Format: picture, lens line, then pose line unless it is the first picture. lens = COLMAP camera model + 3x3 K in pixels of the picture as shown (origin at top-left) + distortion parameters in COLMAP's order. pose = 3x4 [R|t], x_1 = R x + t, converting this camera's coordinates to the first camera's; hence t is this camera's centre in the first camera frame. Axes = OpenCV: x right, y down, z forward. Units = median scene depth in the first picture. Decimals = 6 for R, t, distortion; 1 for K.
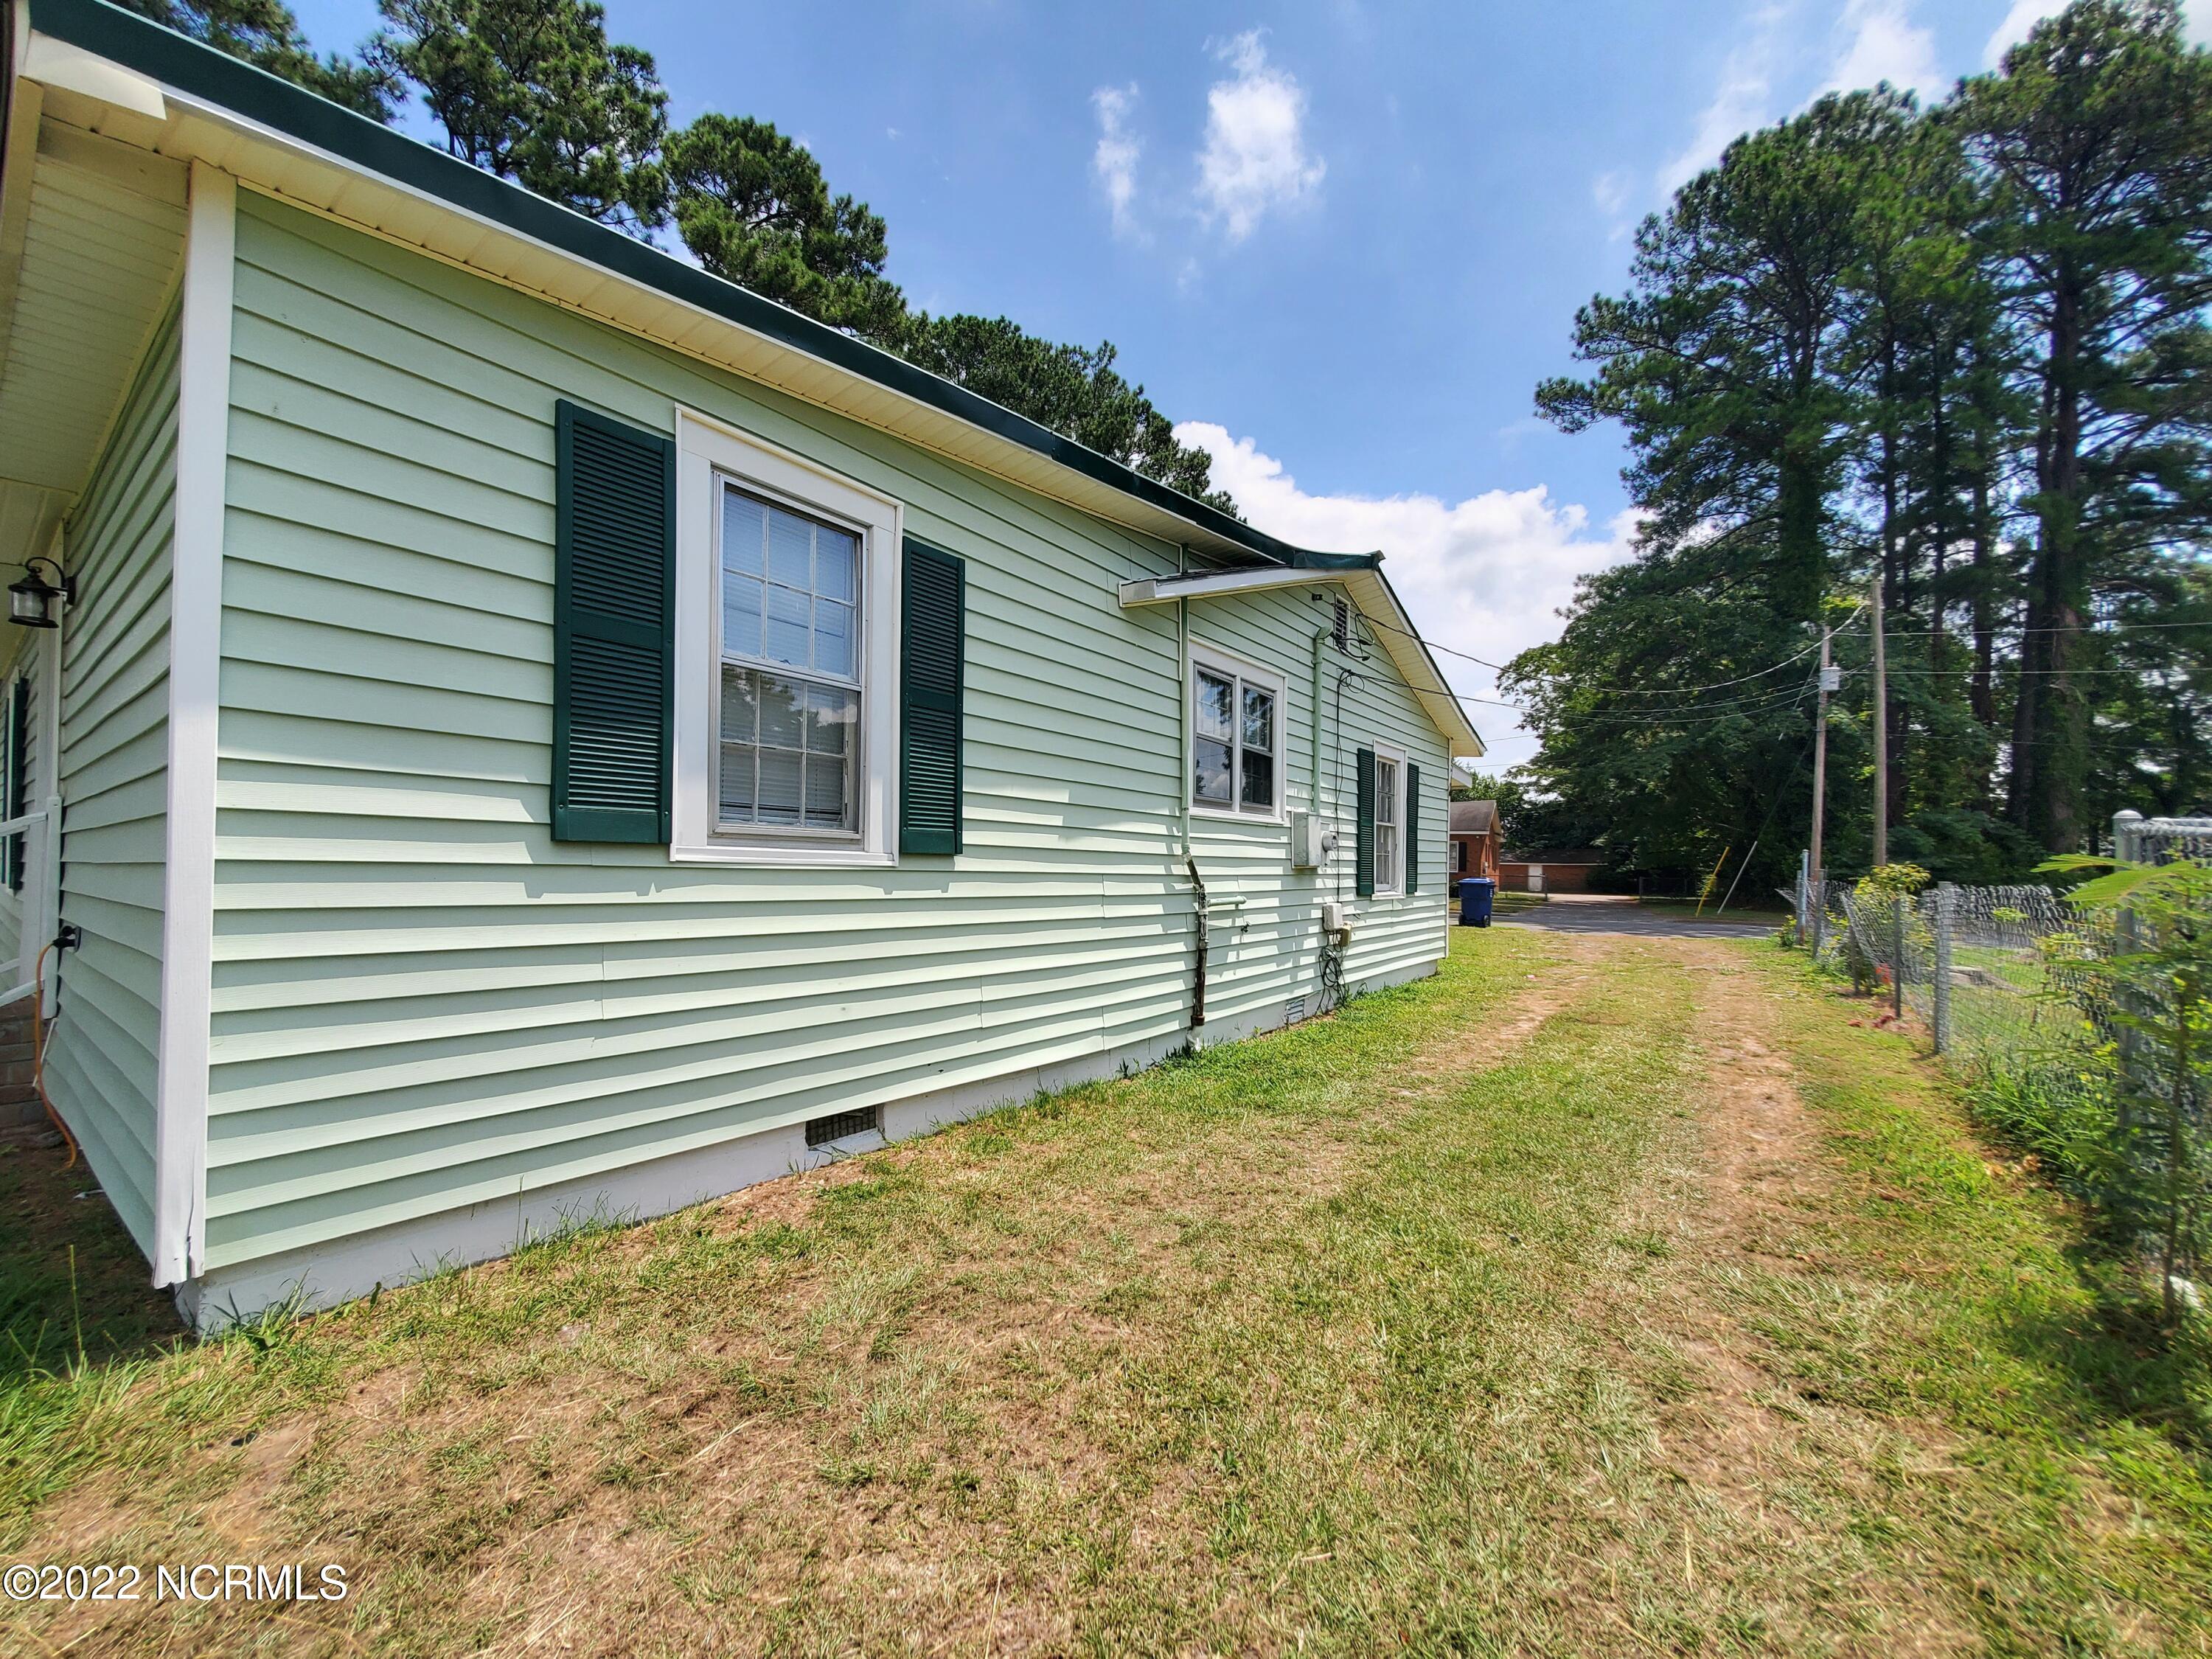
lens RADIAL K [[881.8, 0, 1111.9], [0, 881.8, 855.4], [0, 0, 1]] dist [-0.001057, 0.000787]
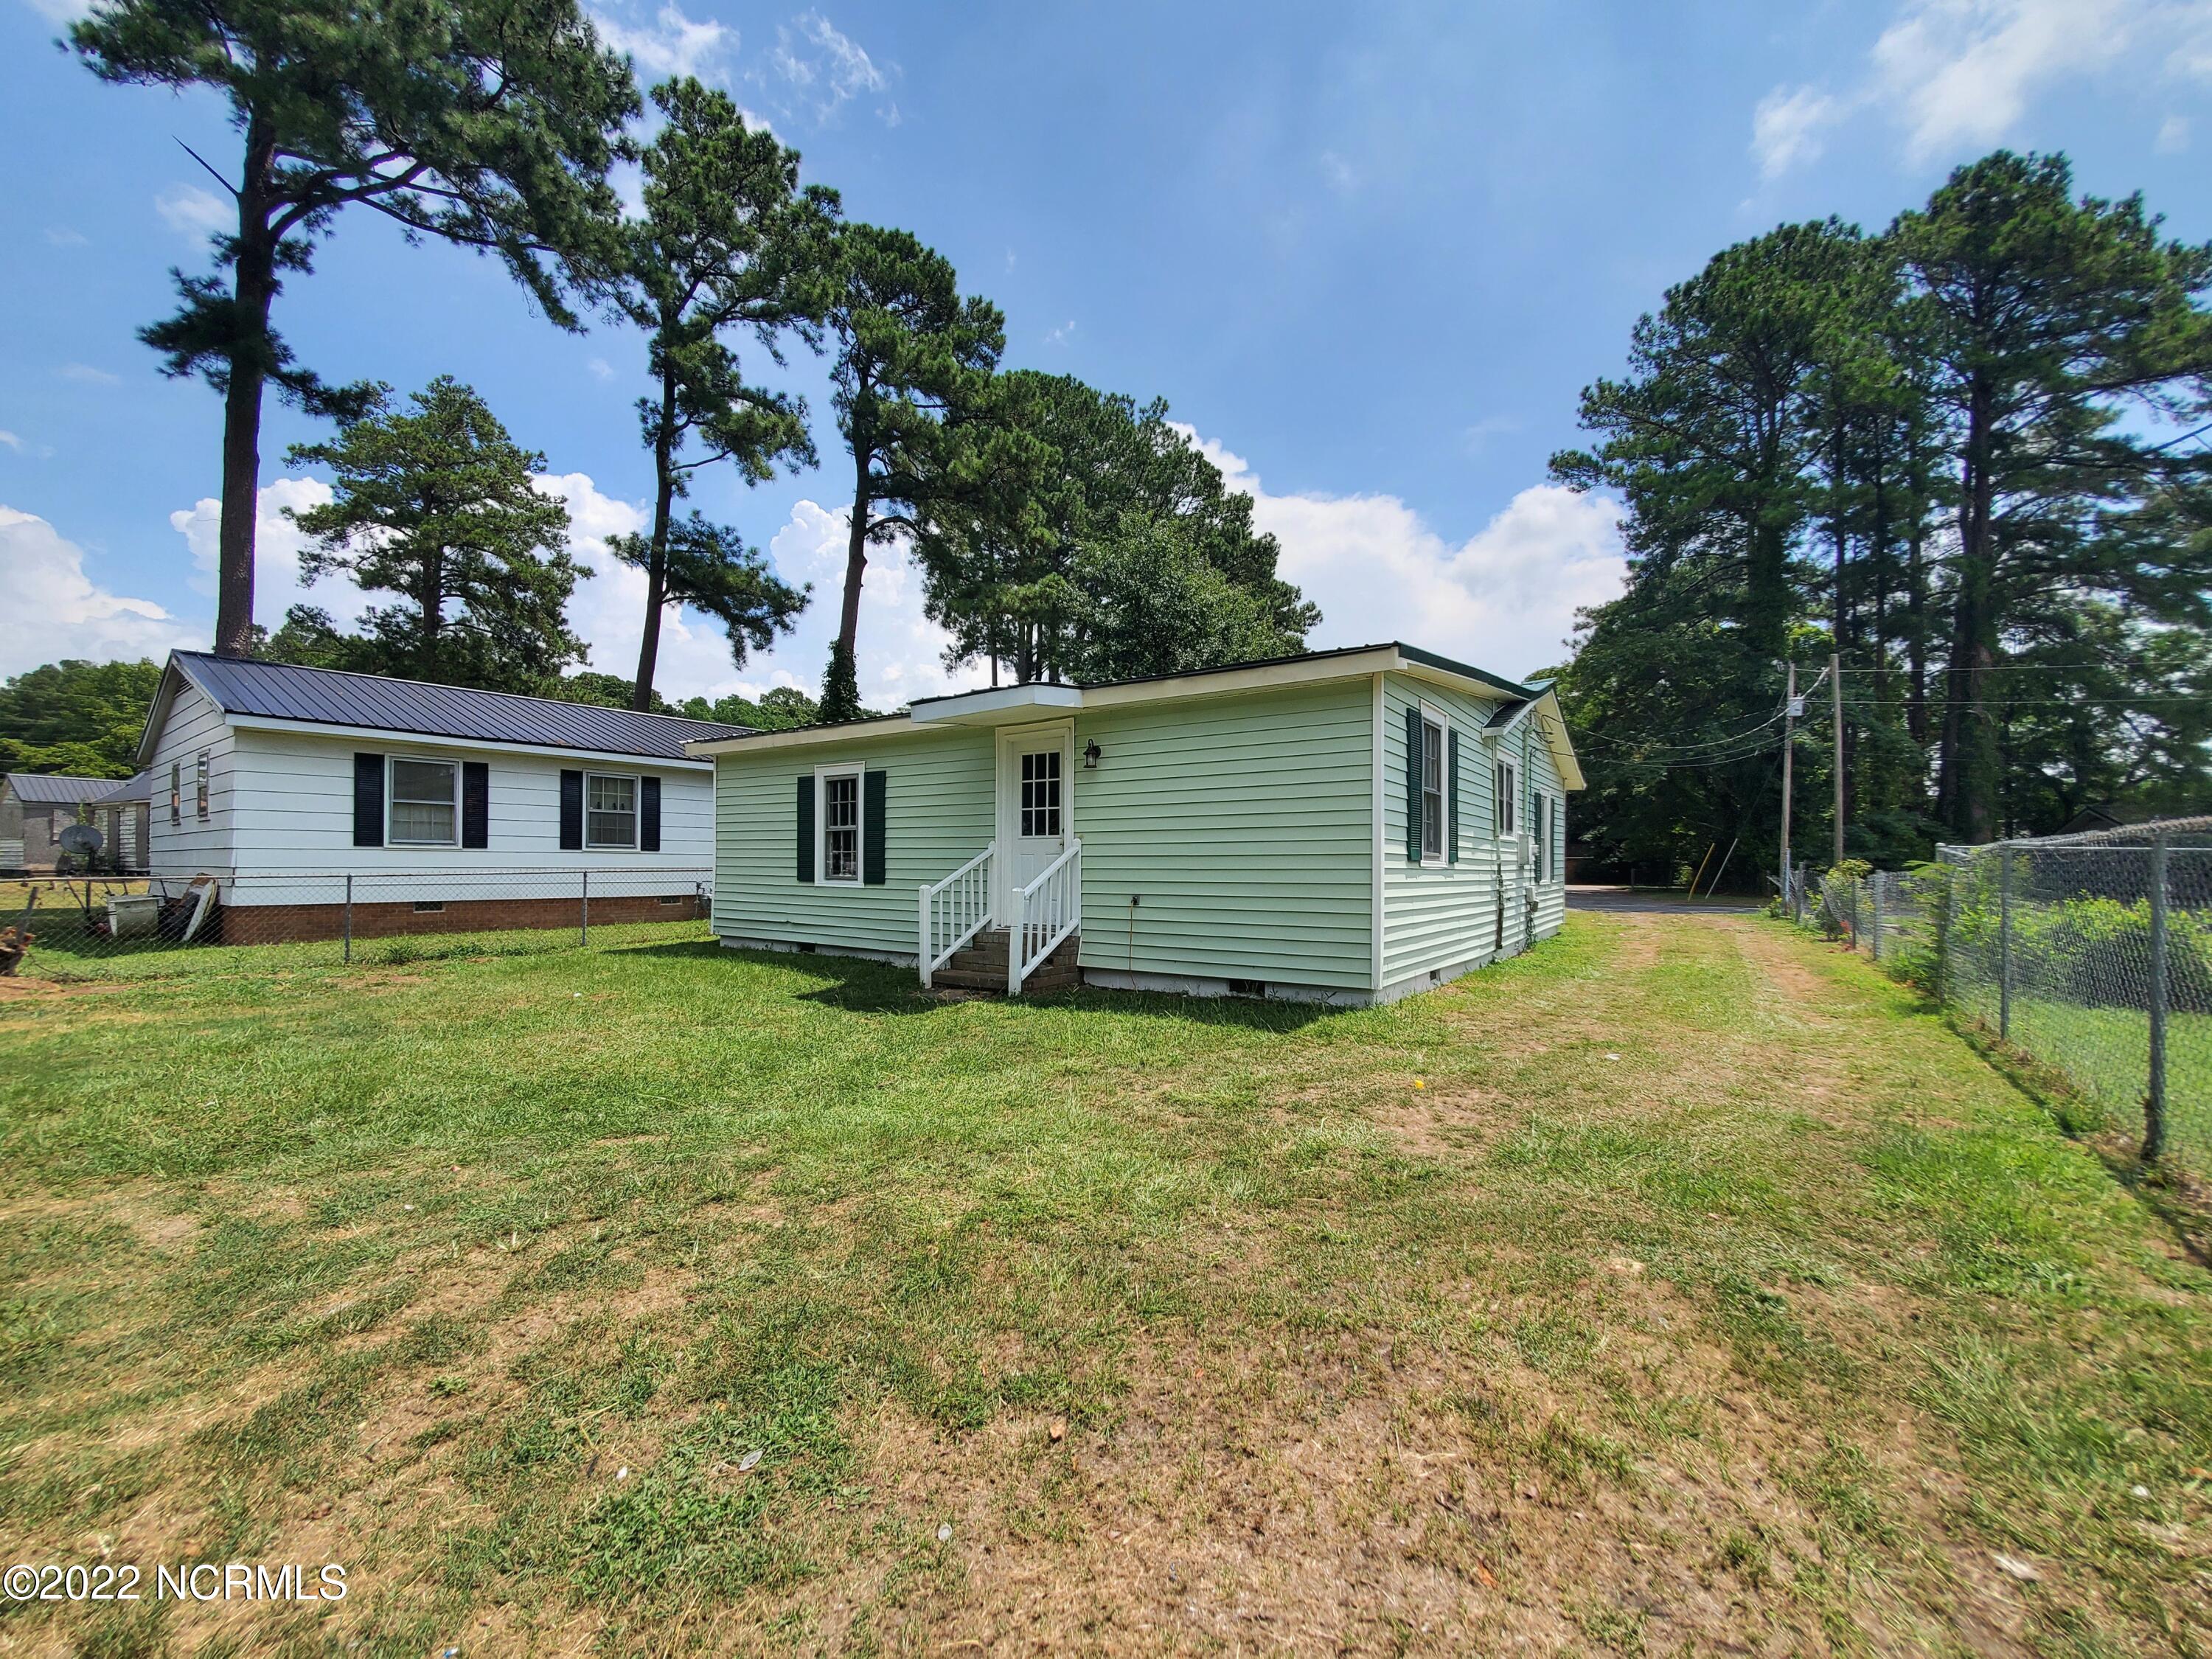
lens RADIAL K [[882.4, 0, 1116.8], [0, 882.4, 857.8], [0, 0, 1]] dist [0.003527, -0.000902]
pose [[0.999227, -0.010377, 0.037911, -0.160419], [0.010189, 0.999935, 0.005154, -0.004629], [-0.037962, -0.004763, 0.999268, -0.176080]]
